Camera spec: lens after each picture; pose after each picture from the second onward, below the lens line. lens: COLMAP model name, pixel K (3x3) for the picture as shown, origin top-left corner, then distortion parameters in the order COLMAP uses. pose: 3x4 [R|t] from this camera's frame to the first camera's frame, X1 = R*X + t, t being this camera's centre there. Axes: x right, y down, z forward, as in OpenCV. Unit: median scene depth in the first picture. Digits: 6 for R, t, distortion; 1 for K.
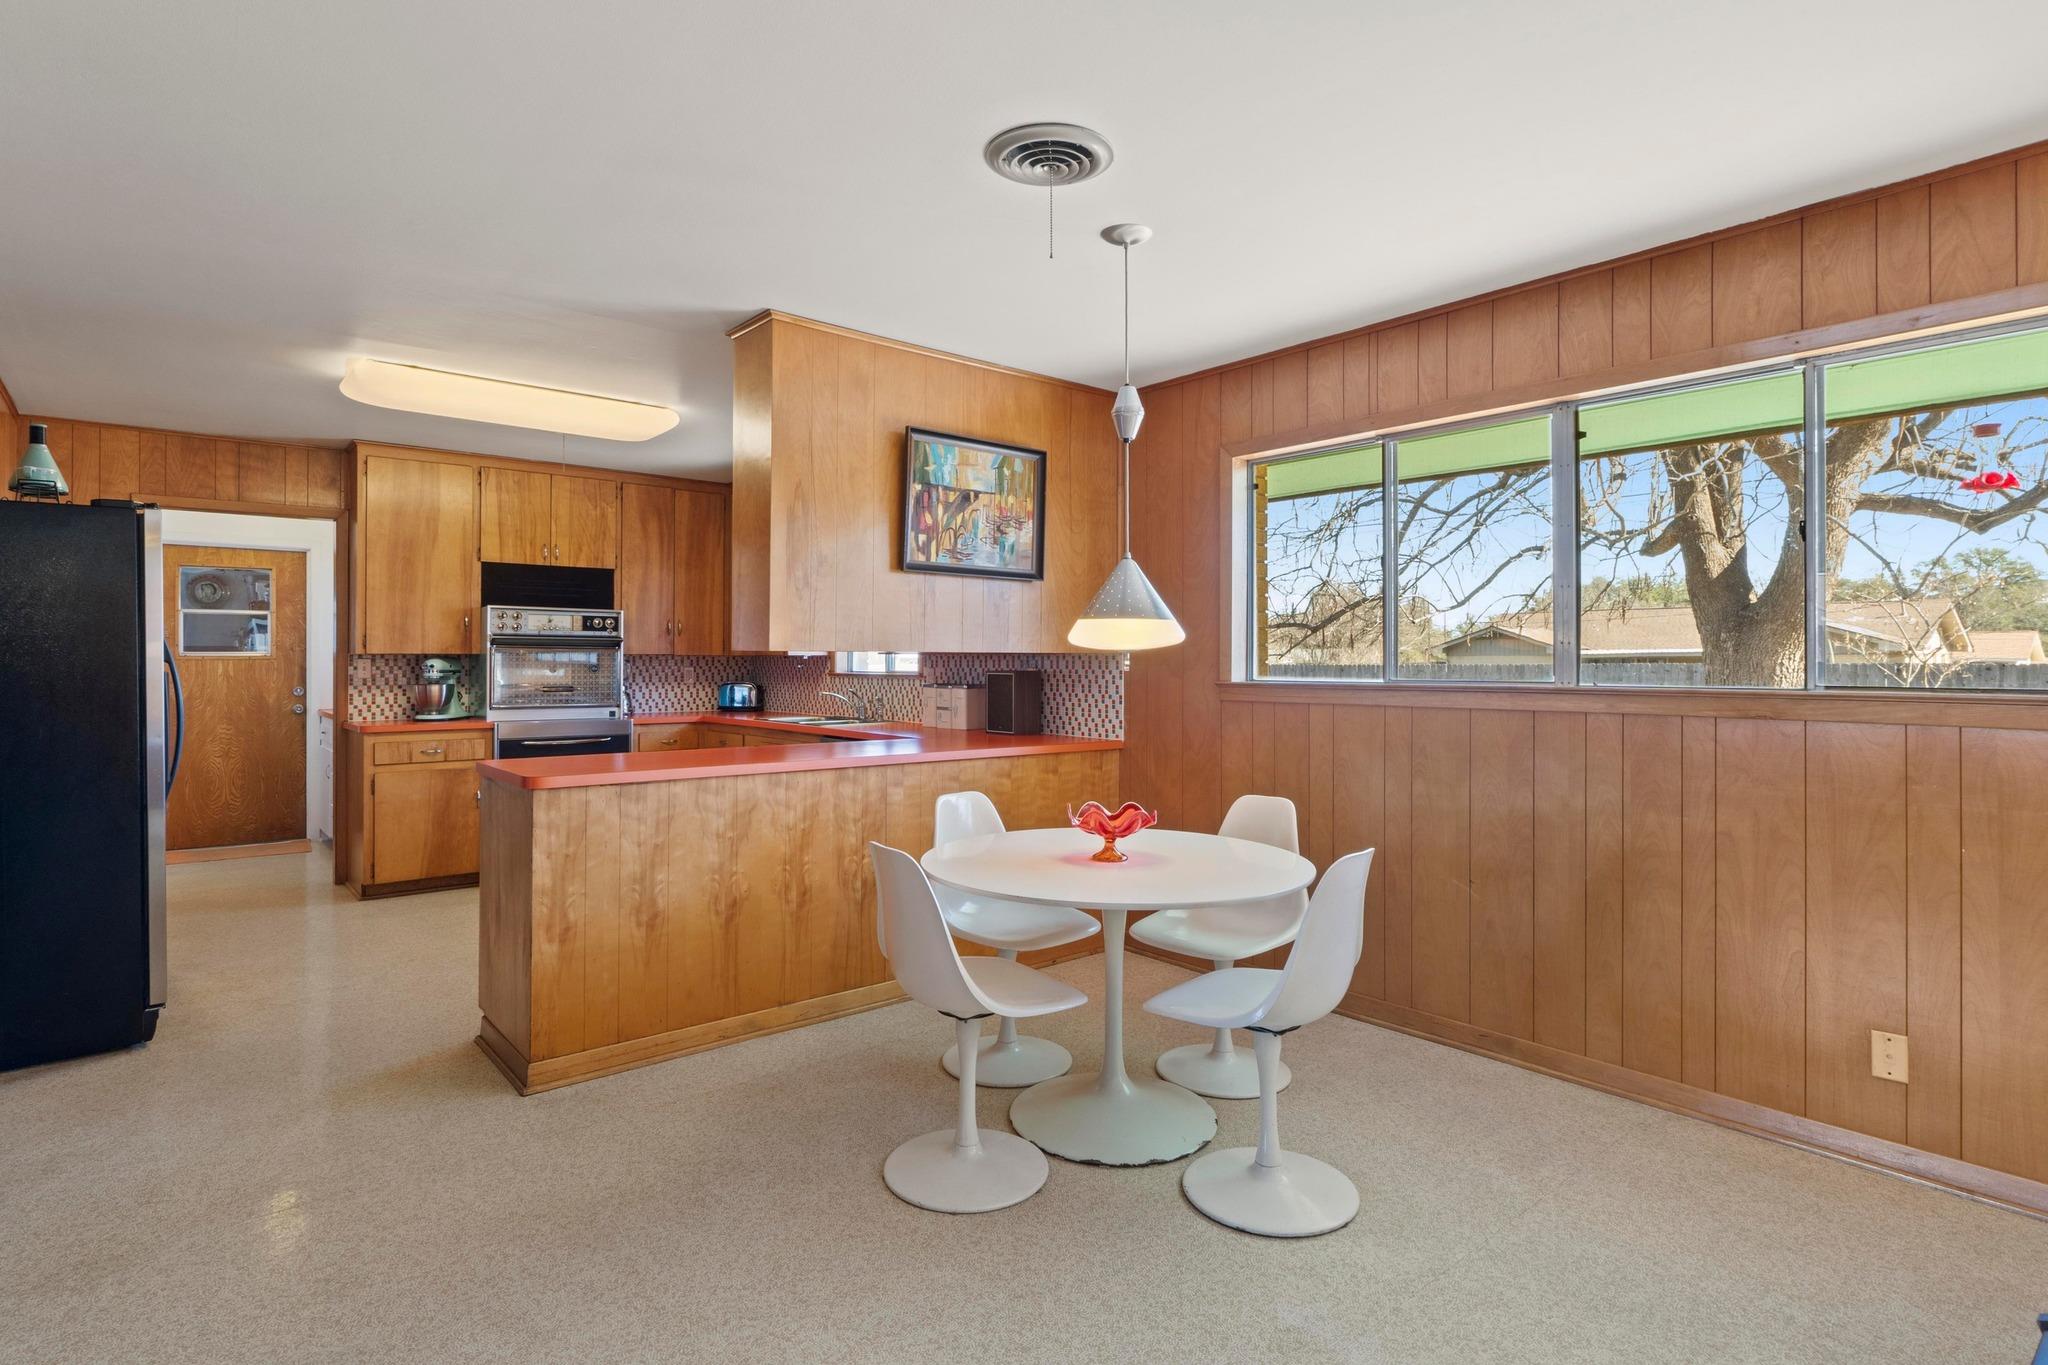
lens RADIAL K [[1035.5, 0, 1026.2], [0, 1035.5, 660.1], [0, 0, 1]] dist [-0.002547, -0.000602]
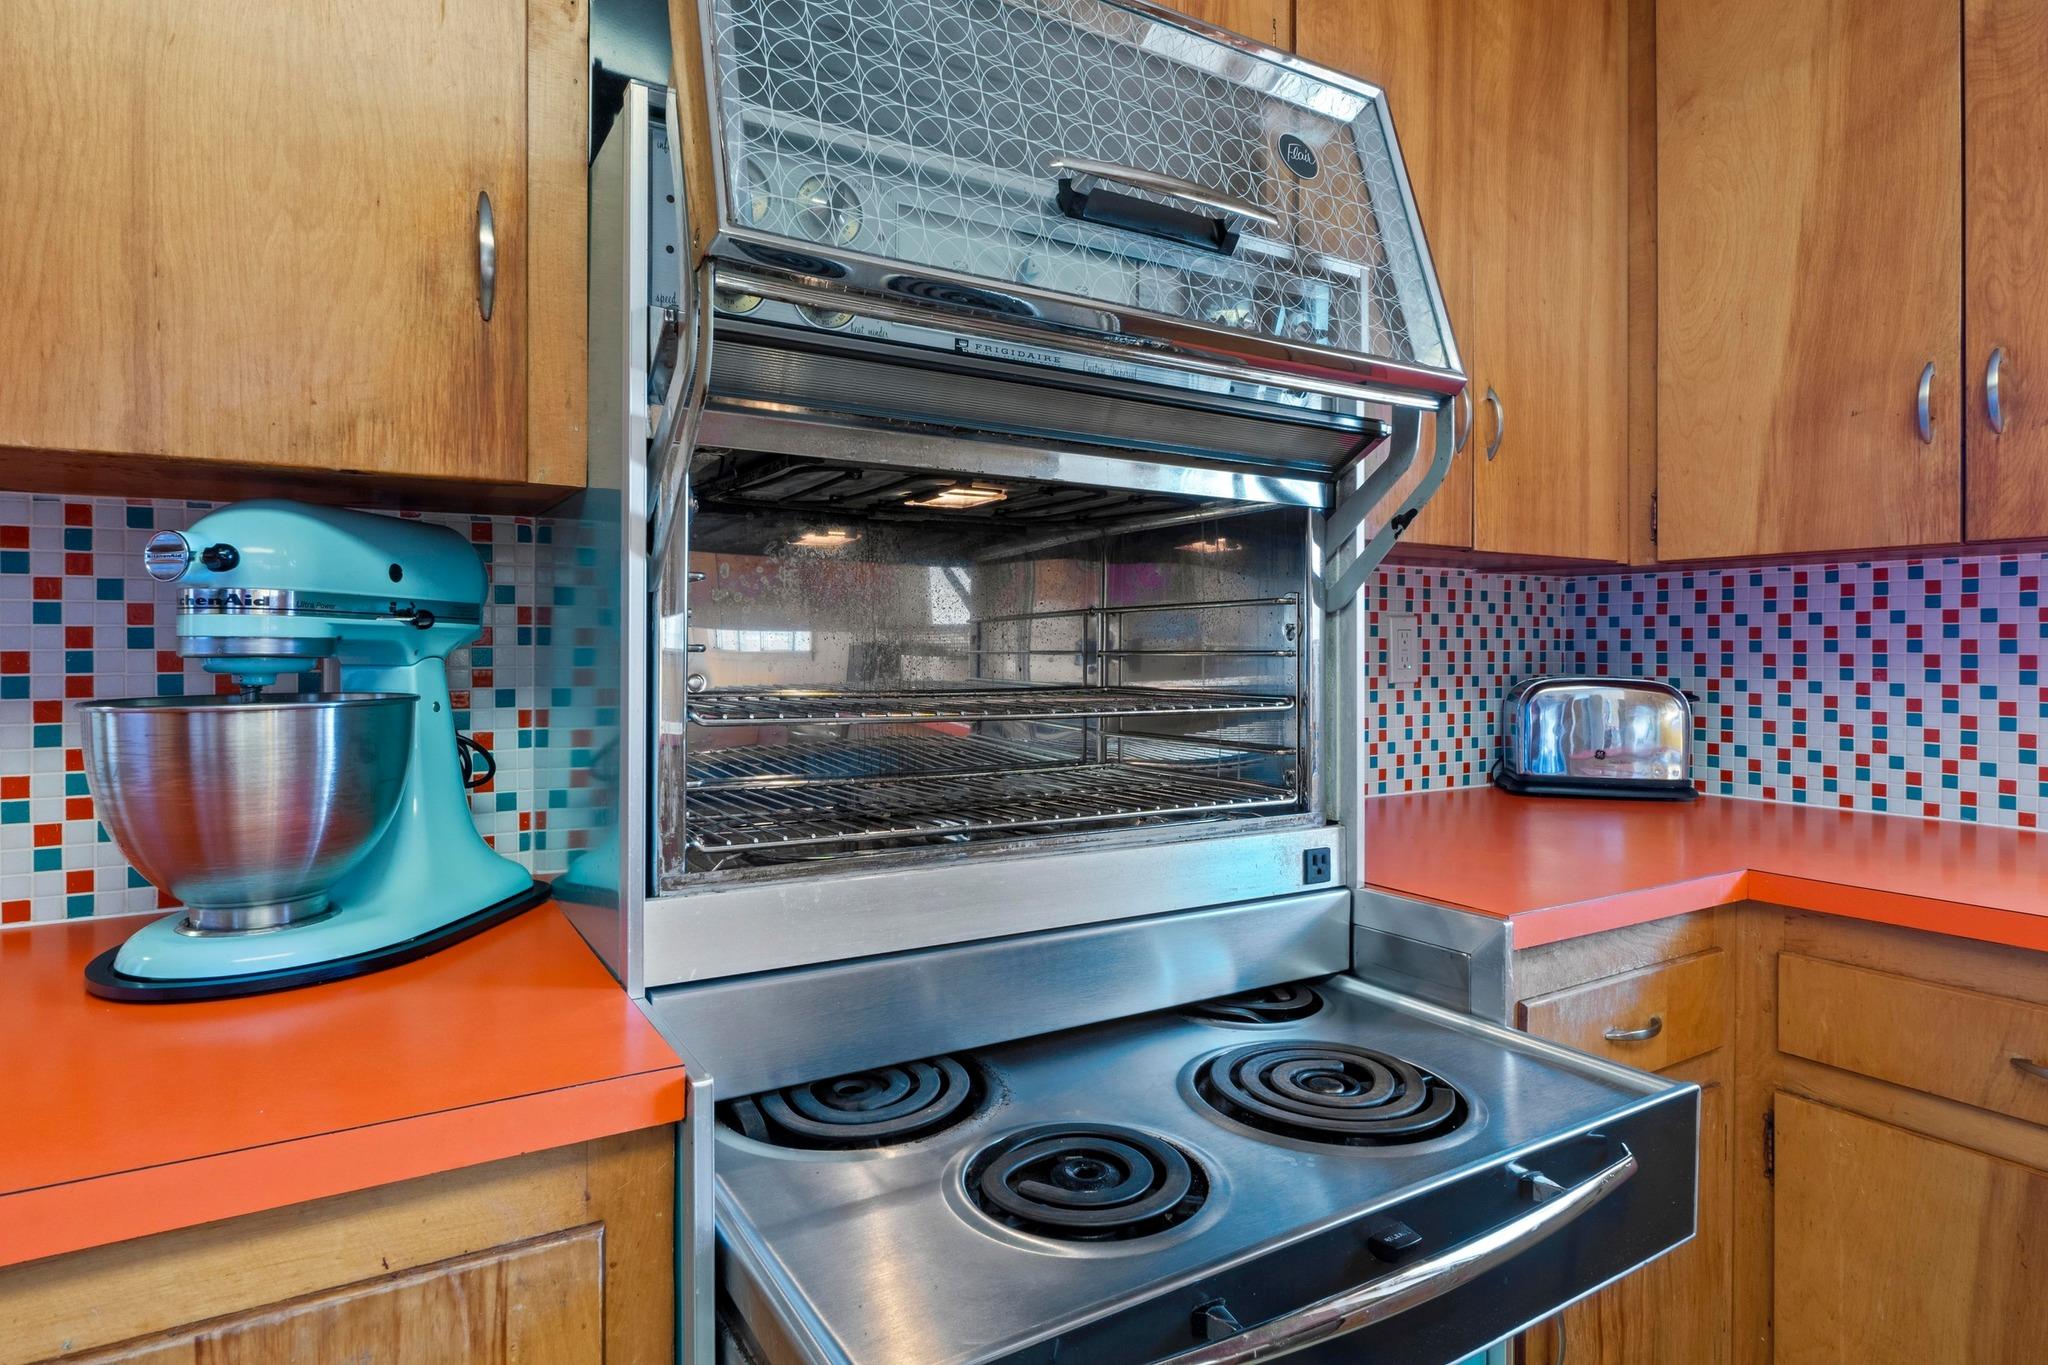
lens RADIAL K [[1117.2, 0, 1021.5], [0, 1117.2, 651.1], [0, 0, 1]] dist [-0.002942, -0.000286]
pose [[0.987944, 0.001357, -0.154806, -0.450952], [-0.000346, 0.999978, 0.006555, 0.015896], [0.154812, -0.006422, 0.987923, 0.869844]]
